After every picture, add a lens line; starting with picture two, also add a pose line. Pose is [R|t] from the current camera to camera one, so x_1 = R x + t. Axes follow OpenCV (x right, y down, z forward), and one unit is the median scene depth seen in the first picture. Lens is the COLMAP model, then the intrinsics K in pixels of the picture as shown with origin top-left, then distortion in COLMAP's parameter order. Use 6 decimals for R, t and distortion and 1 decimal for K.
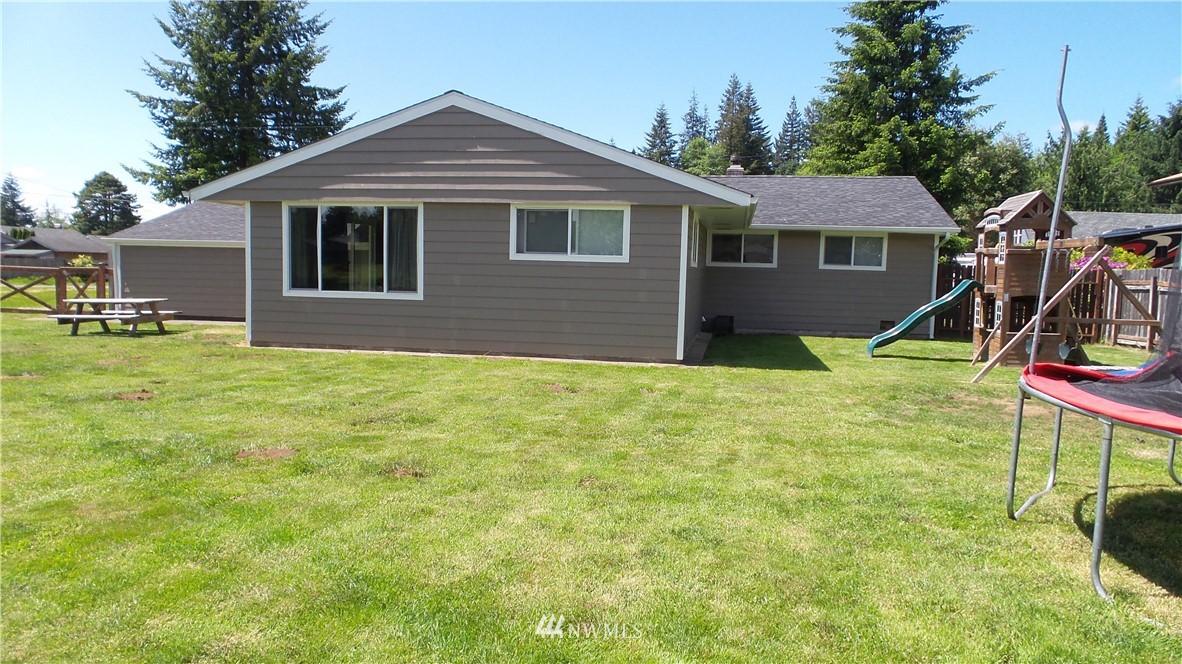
lens RADIAL K [[817.6, 0, 590.7], [0, 817.6, 336.1], [0, 0, 1]] dist [-0.002533, 0.008570]
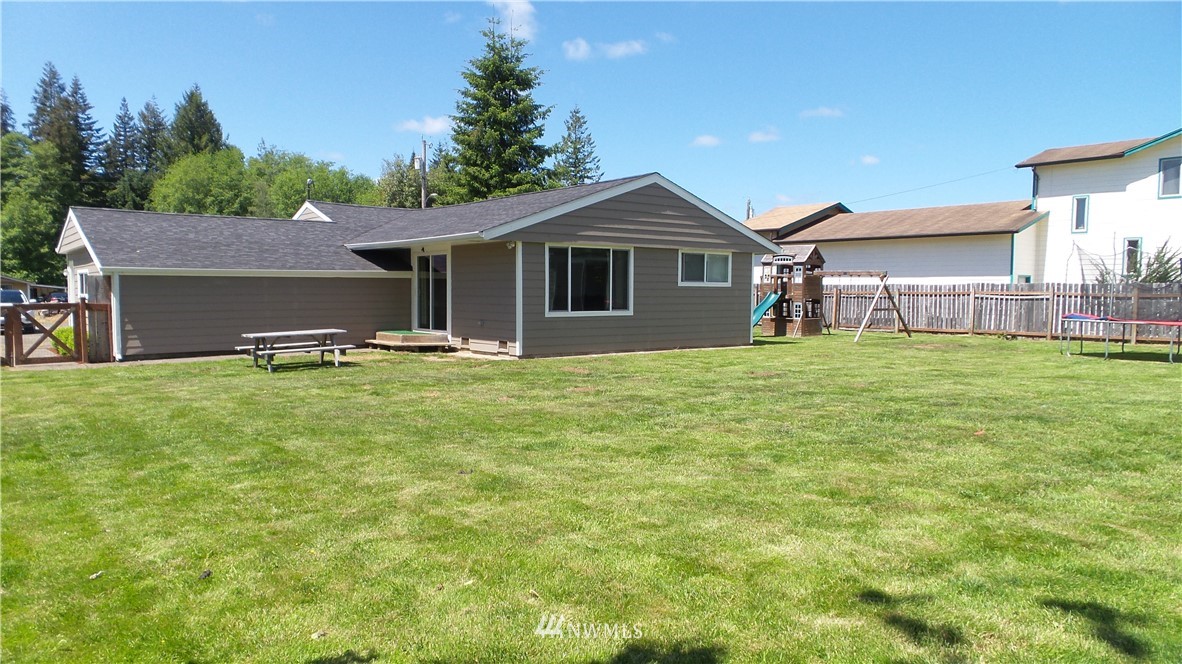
lens RADIAL K [[817.6, 0, 591.4], [0, 817.6, 330.2], [0, 0, 1]] dist [-0.002533, 0.008570]
pose [[0.680033, -0.056265, 0.731020, -1.278819], [0.074102, 0.997220, 0.007820, -0.034196], [-0.729428, 0.048852, 0.682311, 0.084665]]
